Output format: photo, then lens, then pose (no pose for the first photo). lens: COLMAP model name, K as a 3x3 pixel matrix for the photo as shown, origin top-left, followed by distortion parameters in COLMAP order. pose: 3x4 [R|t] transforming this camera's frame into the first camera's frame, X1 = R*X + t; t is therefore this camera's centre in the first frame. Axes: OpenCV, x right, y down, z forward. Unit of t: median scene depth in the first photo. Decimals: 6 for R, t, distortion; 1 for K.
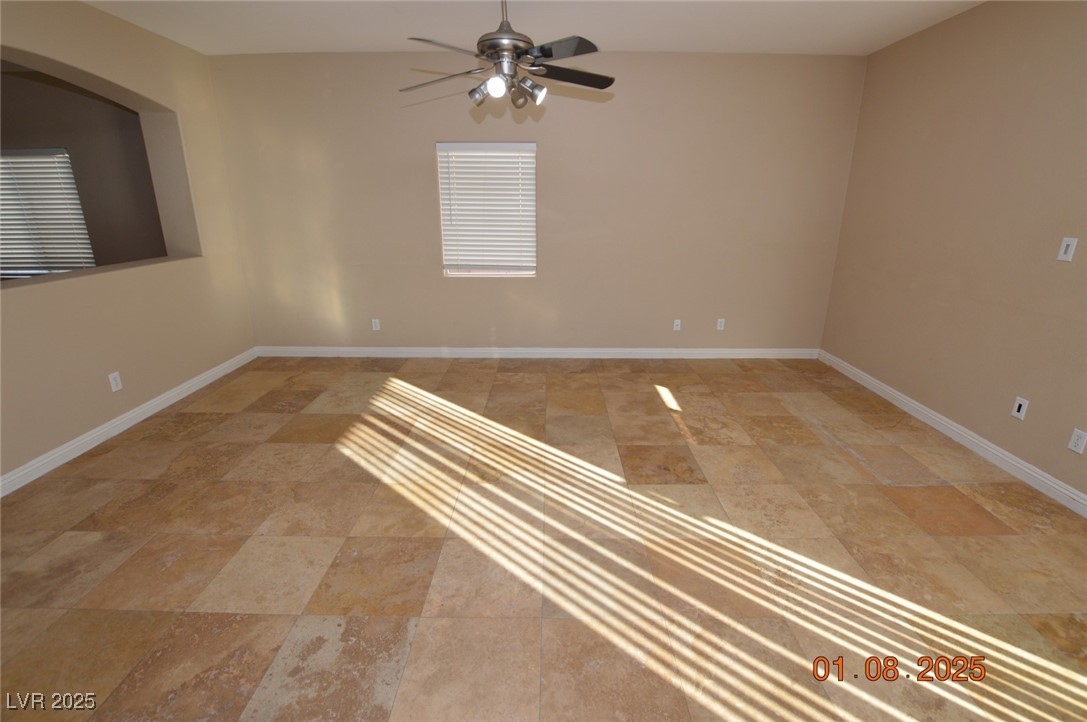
lens RADIAL K [[484.8, 0, 547.9], [0, 484.8, 352.9], [0, 0, 1]] dist [-0.036434, 0.005353]
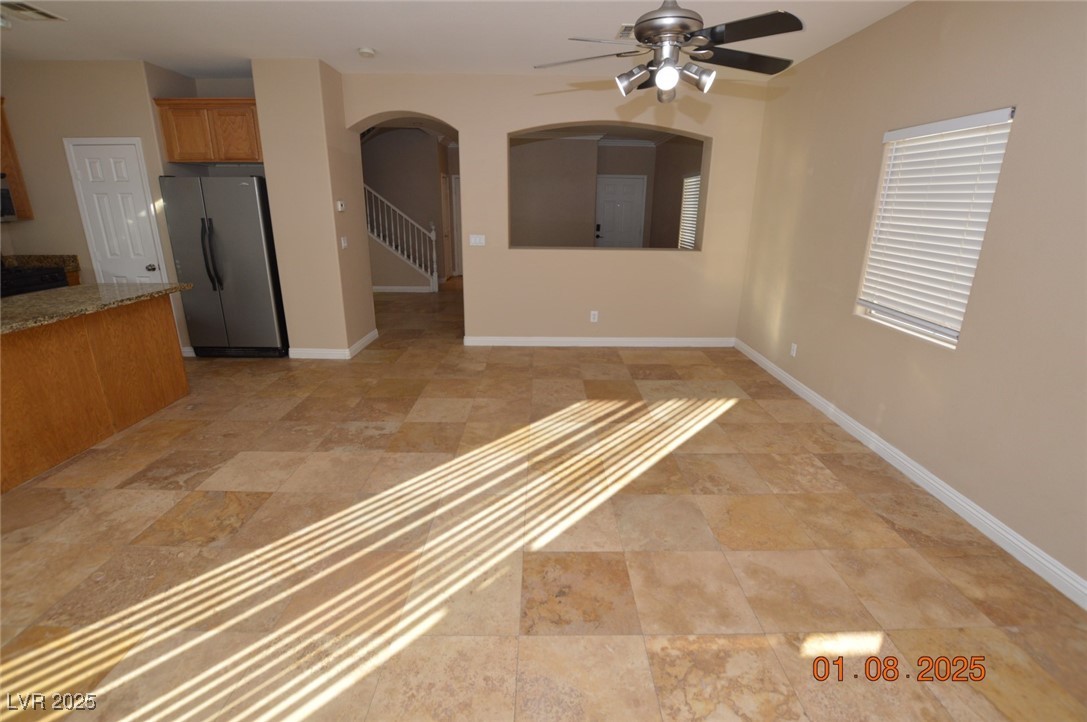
lens RADIAL K [[486.4, 0, 546.2], [0, 486.4, 354.0], [0, 0, 1]] dist [-0.031147, 0.000645]
pose [[0.014798, 0.290472, -0.956769, 0.891878], [-0.307647, 0.911778, 0.272054, -0.281328], [0.951385, 0.290322, 0.102855, 0.891758]]
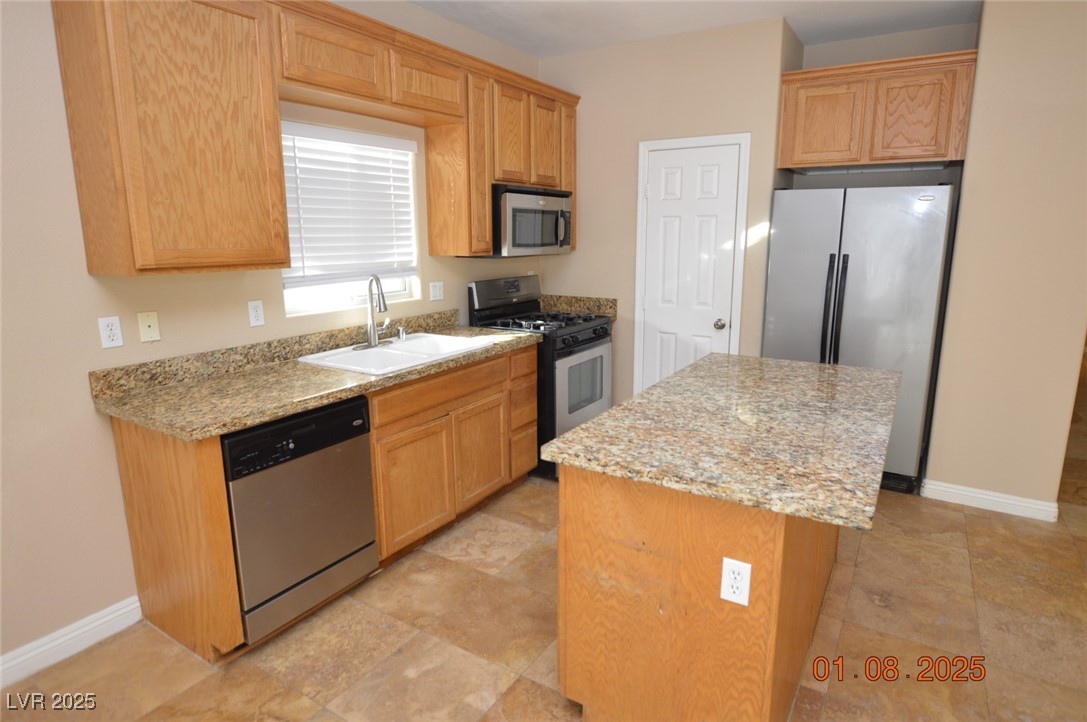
lens RADIAL K [[607.5, 0, 549.3], [0, 607.5, 352.6], [0, 0, 1]] dist [-0.017809, 0.000105]
pose [[-0.519321, 0.167139, -0.838076, 0.577968], [-0.253414, 0.906459, 0.337807, 0.026155], [0.816142, 0.387810, -0.428387, -0.108872]]
